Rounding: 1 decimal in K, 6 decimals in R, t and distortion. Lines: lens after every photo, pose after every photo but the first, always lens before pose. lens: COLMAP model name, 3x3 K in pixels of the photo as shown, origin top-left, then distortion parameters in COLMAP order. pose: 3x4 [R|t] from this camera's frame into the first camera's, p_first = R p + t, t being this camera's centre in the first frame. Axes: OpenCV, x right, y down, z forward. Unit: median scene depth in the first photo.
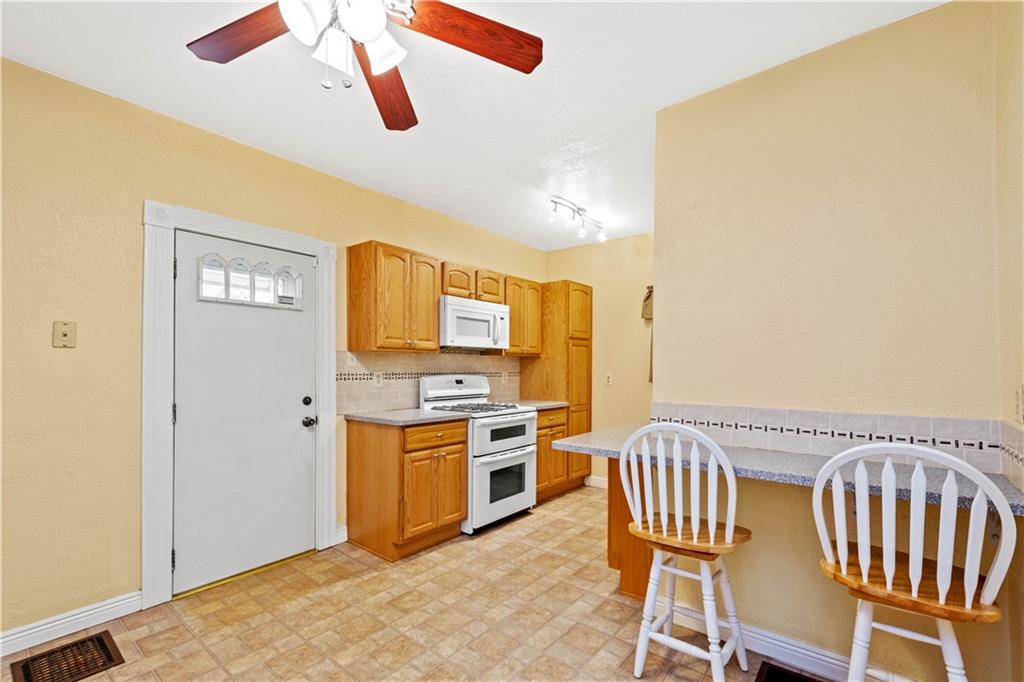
lens RADIAL K [[444.5, 0, 524.5], [0, 444.5, 364.1], [0, 0, 1]] dist [0.014083, -0.000019]
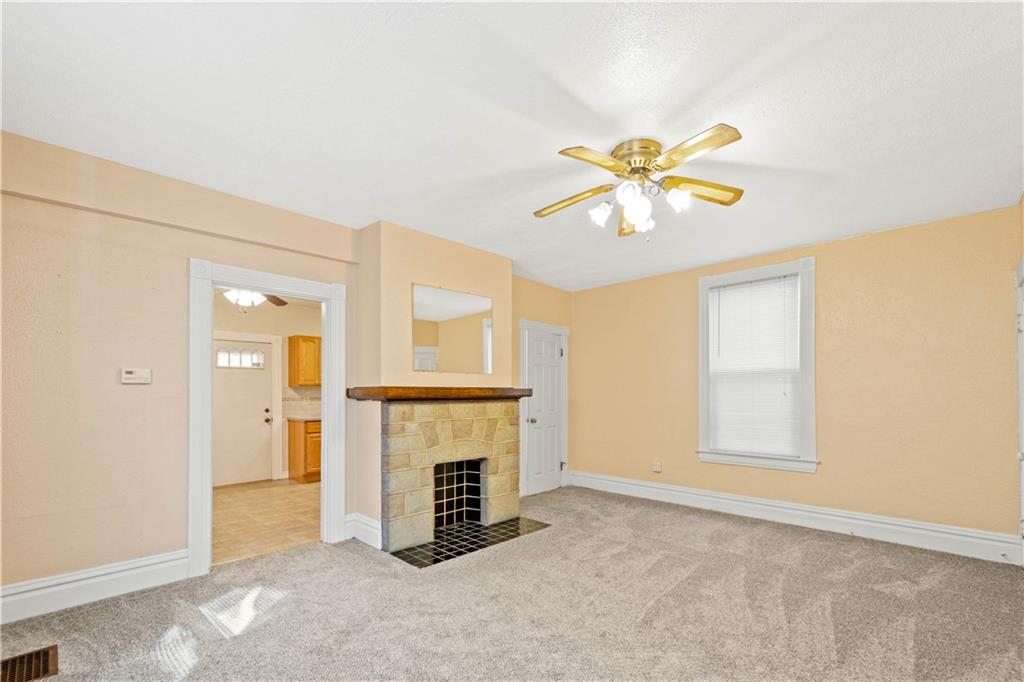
lens RADIAL K [[469.7, 0, 549.3], [0, 469.7, 390.8], [0, 0, 1]] dist [0.001150, 0.000181]
pose [[0.996311, -0.009333, -0.085308, 0.864106], [0.009293, 0.999956, -0.000859, 0.000895], [0.085313, 0.000063, 0.996354, -0.930353]]
